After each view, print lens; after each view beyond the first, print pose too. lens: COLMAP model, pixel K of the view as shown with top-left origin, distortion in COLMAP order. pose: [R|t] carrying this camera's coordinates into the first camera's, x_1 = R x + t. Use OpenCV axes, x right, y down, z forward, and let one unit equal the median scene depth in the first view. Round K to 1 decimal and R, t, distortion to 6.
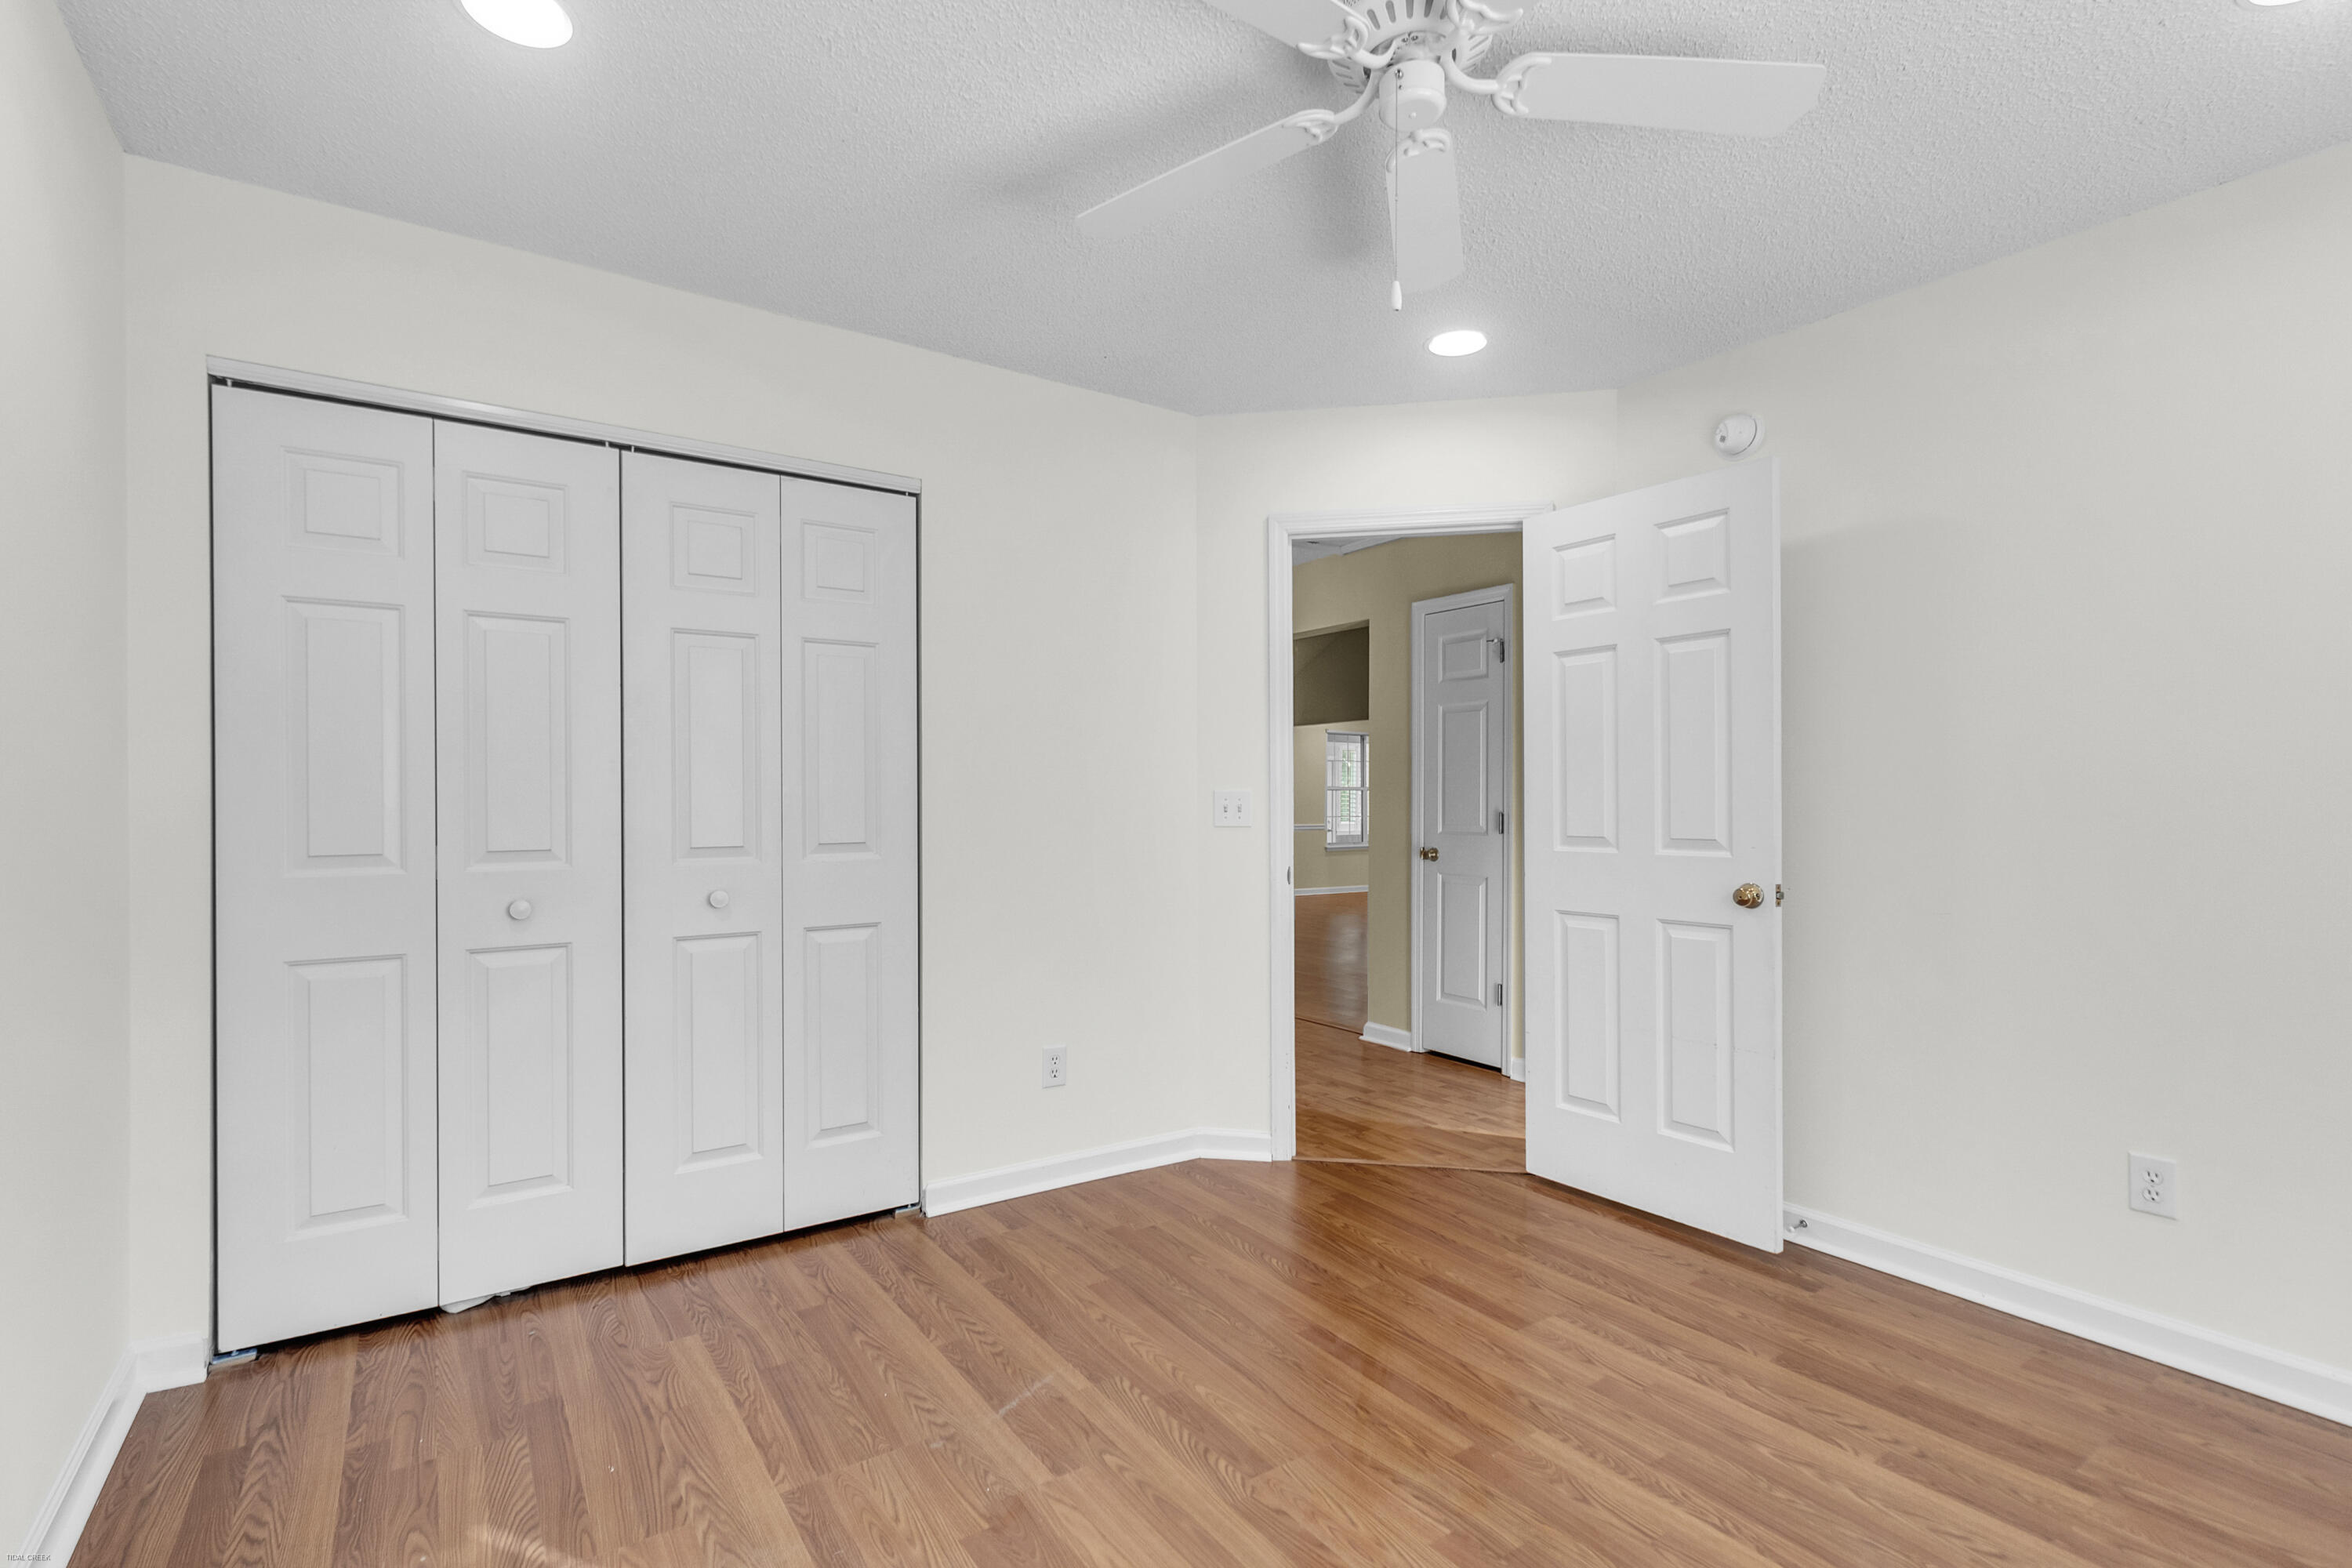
lens RADIAL K [[1102.6, 0, 1170.5], [0, 1102.6, 795.4], [0, 0, 1]] dist [-0.002146, 0.001341]
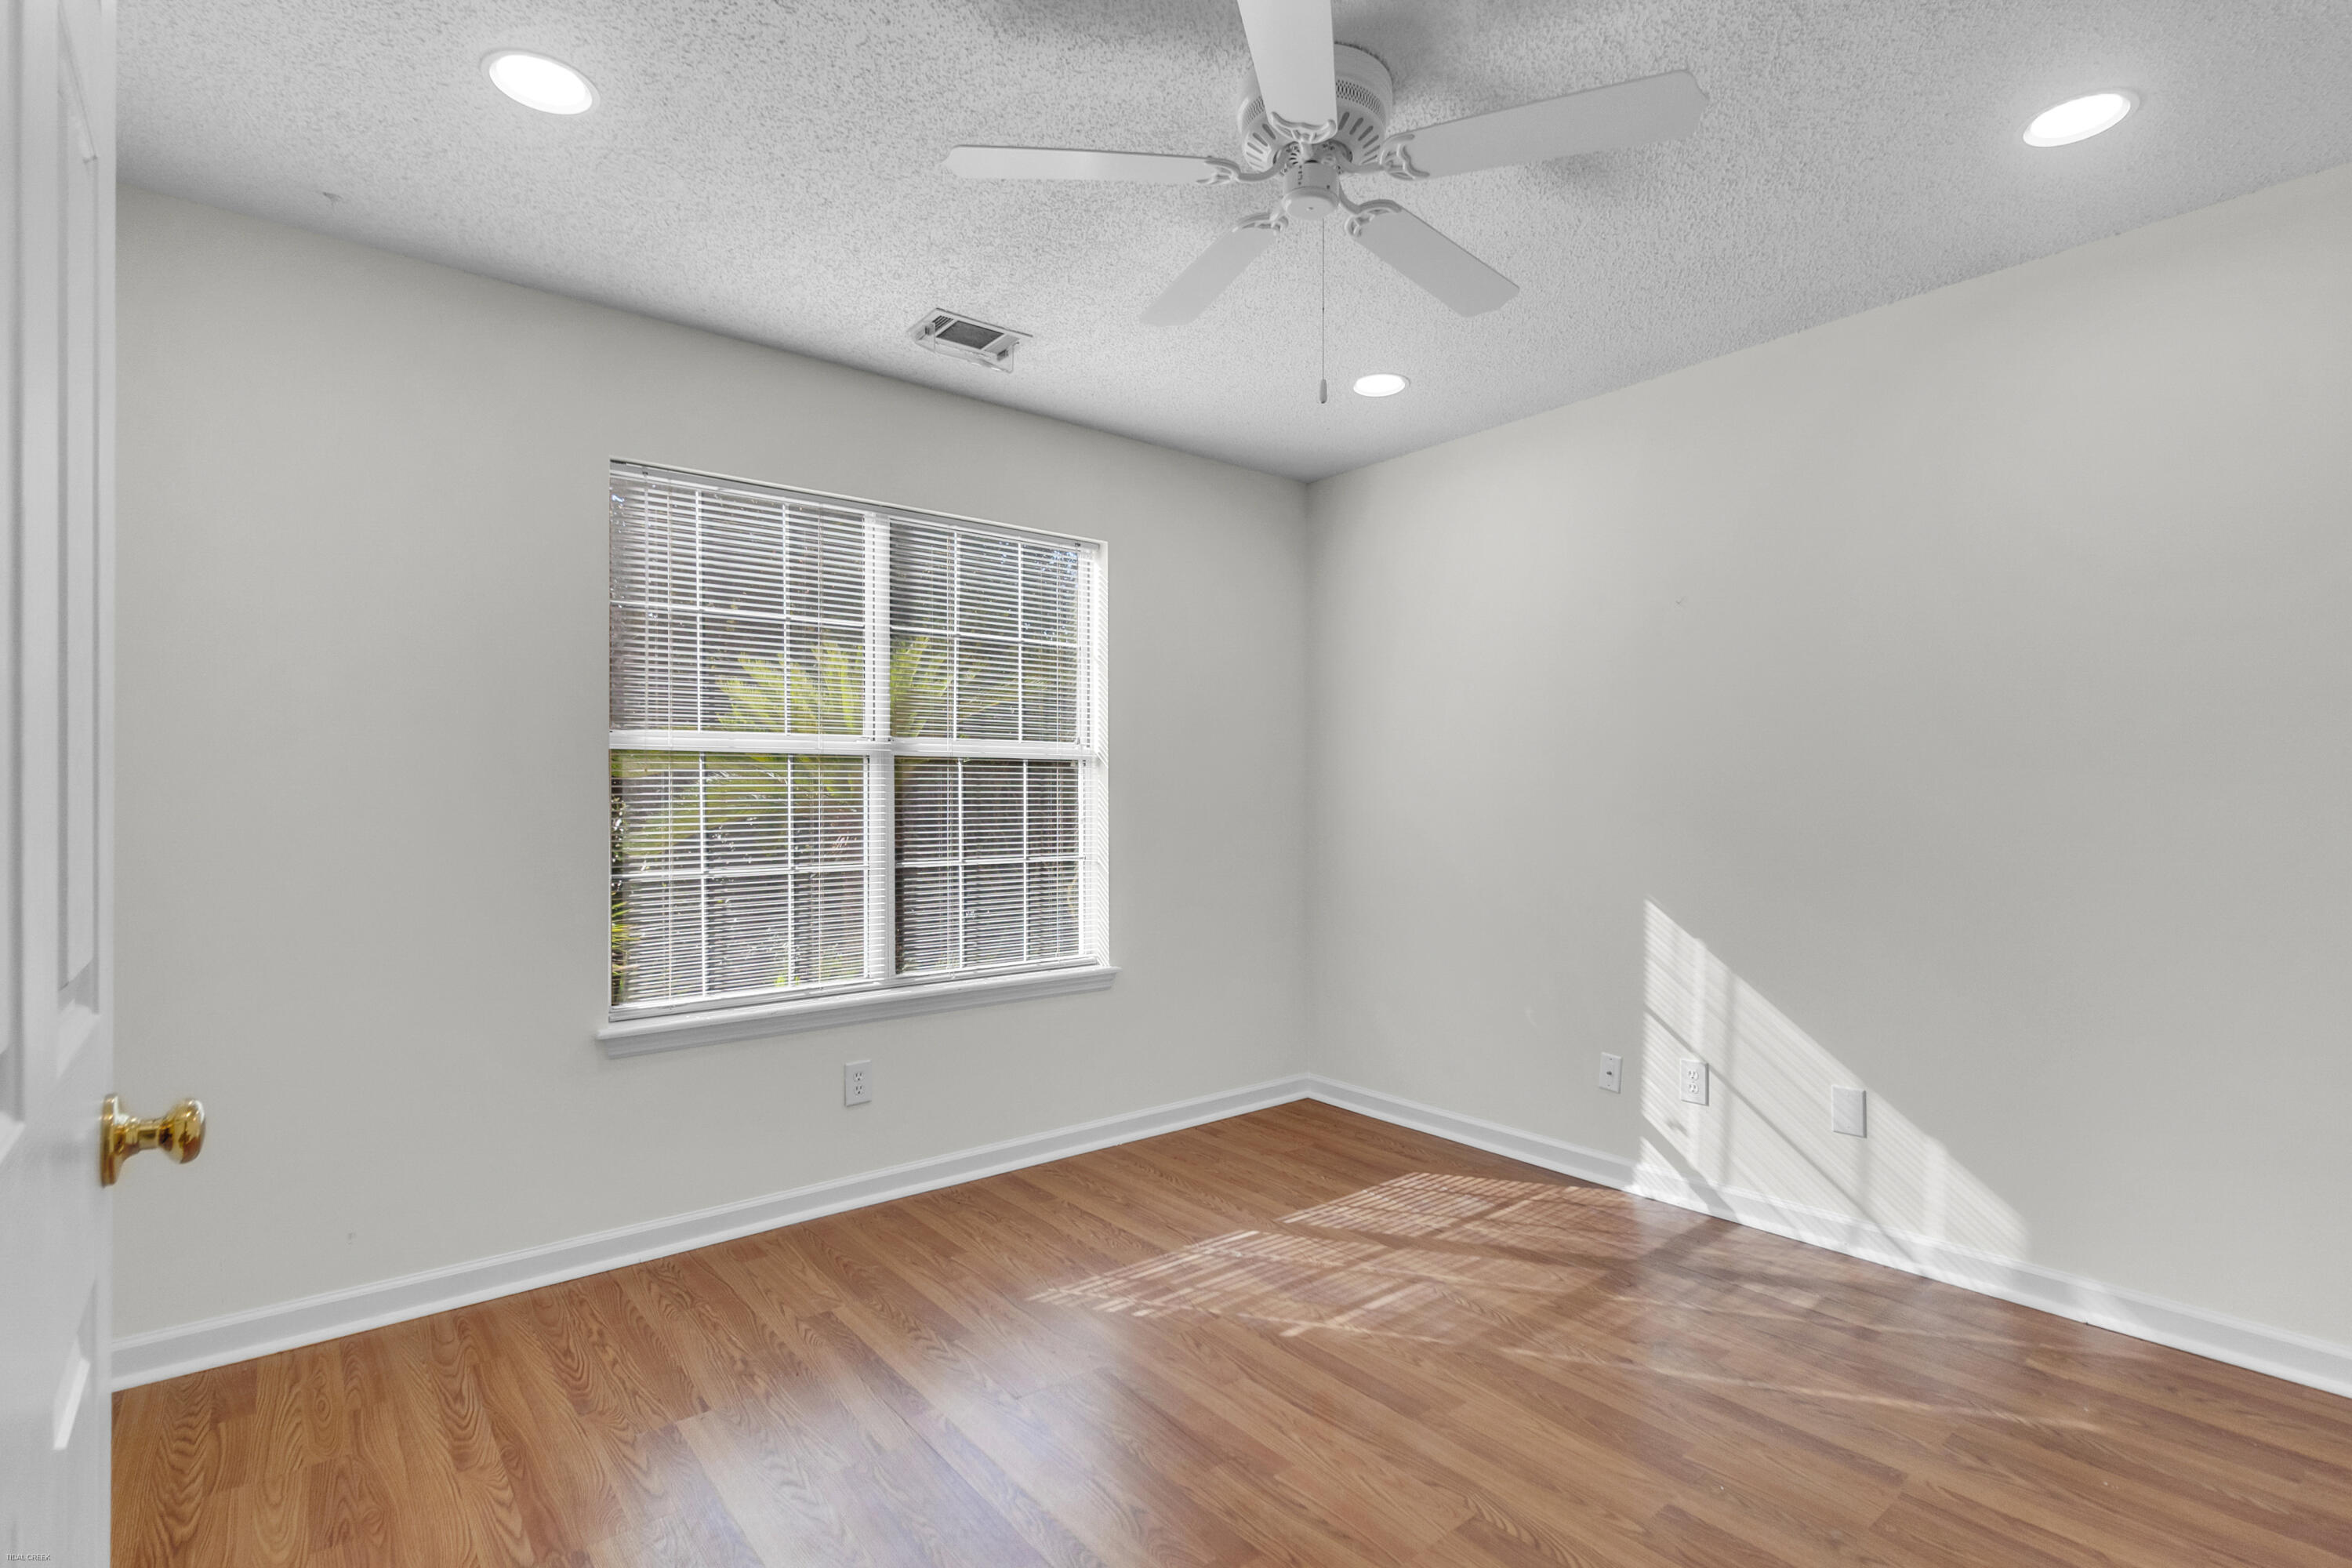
lens RADIAL K [[1102.6, 0, 1178.6], [0, 1102.6, 790.1], [0, 0, 1]] dist [-0.002146, 0.001341]
pose [[-0.996643, -0.001982, -0.081845, 0.421643], [-0.001621, 0.999989, -0.004485, -0.005158], [0.081852, -0.004337, -0.996635, 2.001133]]
